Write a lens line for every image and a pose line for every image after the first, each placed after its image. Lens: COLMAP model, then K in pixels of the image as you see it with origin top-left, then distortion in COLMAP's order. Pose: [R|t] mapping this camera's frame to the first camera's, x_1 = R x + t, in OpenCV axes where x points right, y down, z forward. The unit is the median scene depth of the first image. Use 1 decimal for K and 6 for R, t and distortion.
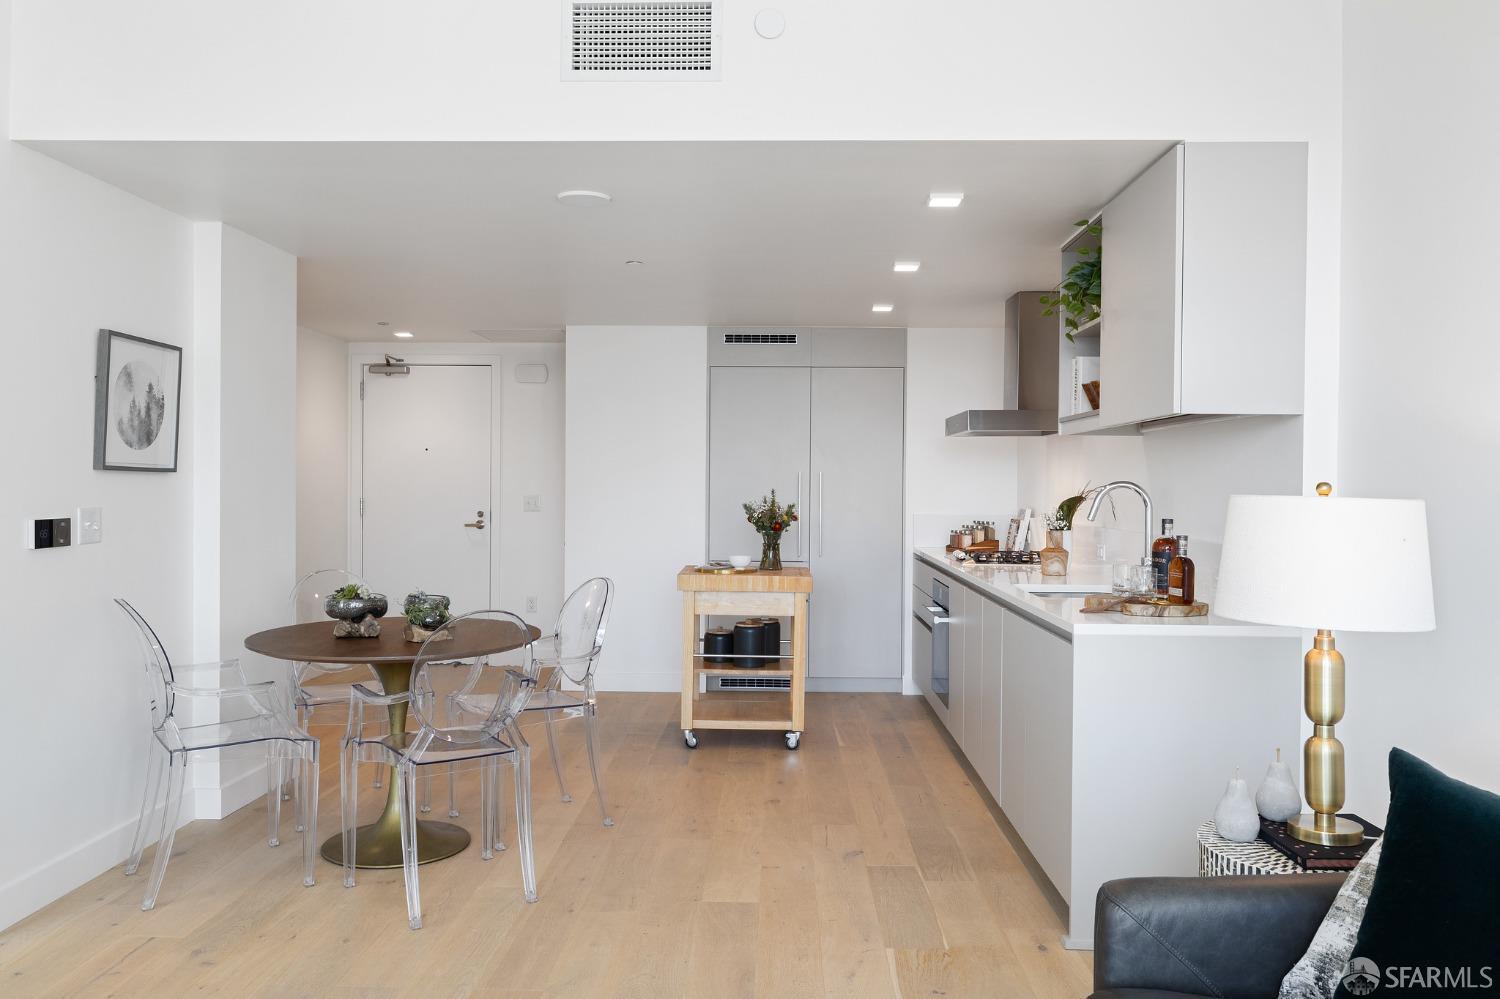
lens RADIAL K [[1138.4, 0, 747.5], [0, 1138.4, 502.7], [0, 0, 1]] dist [0.000626, -0.001073]
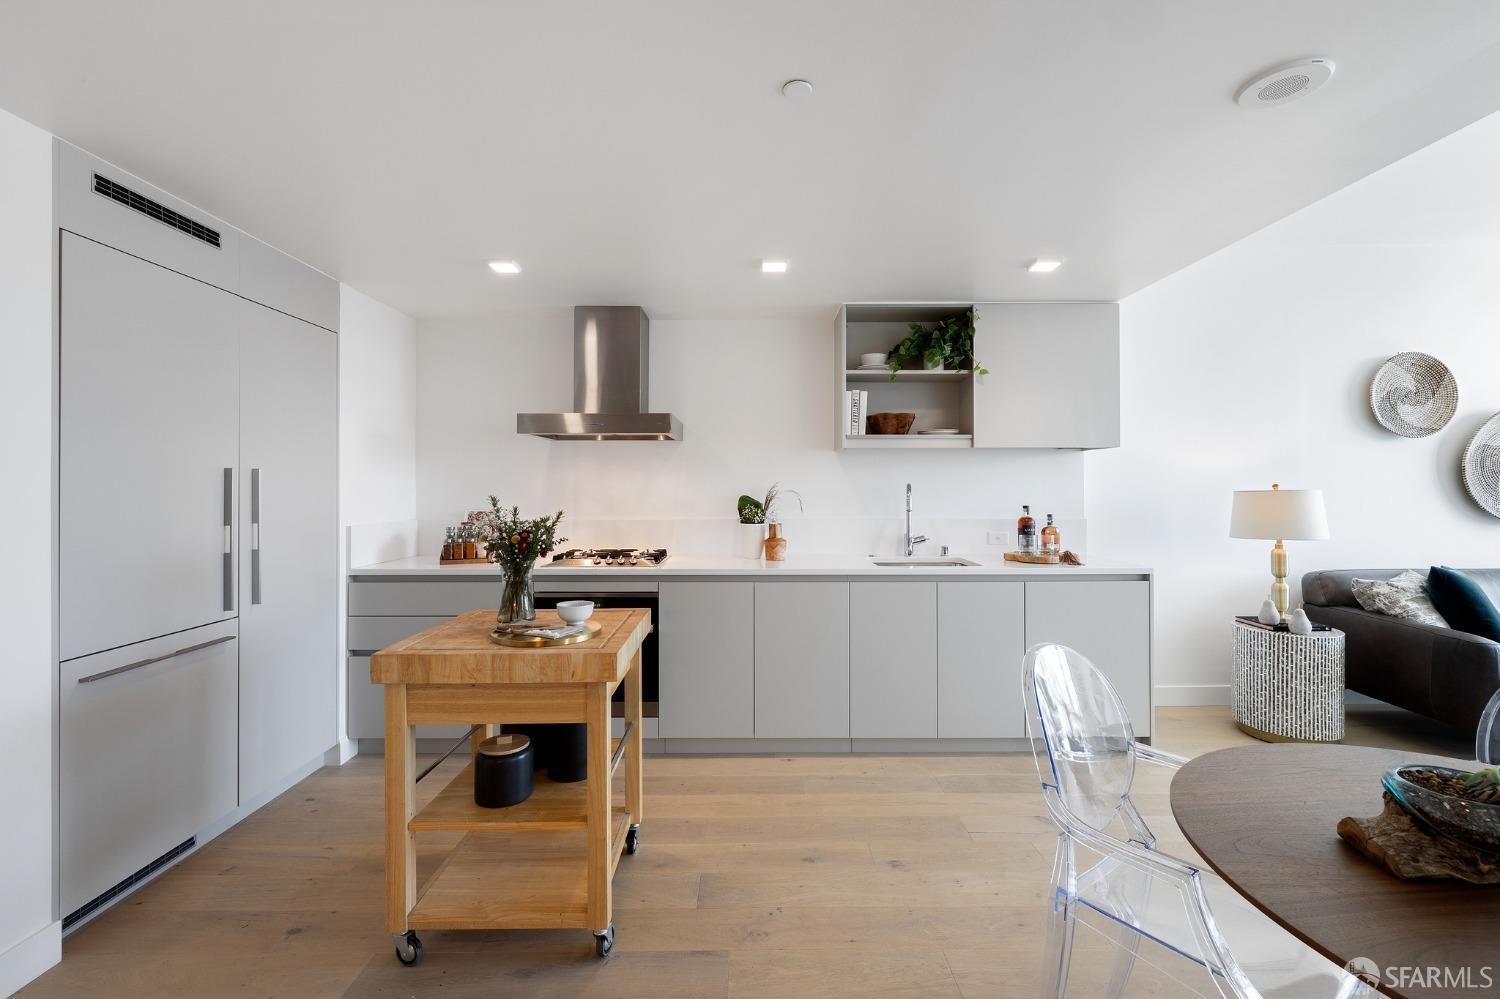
lens RADIAL K [[634.1, 0, 750.6], [0, 634.1, 485.8], [0, 0, 1]] dist [0.001273, -0.000024]
pose [[-0.029378, -0.007293, 0.999542, -0.458393], [0.017892, 0.999809, 0.007821, -0.024418], [-0.999408, 0.018113, -0.029242, 1.160607]]
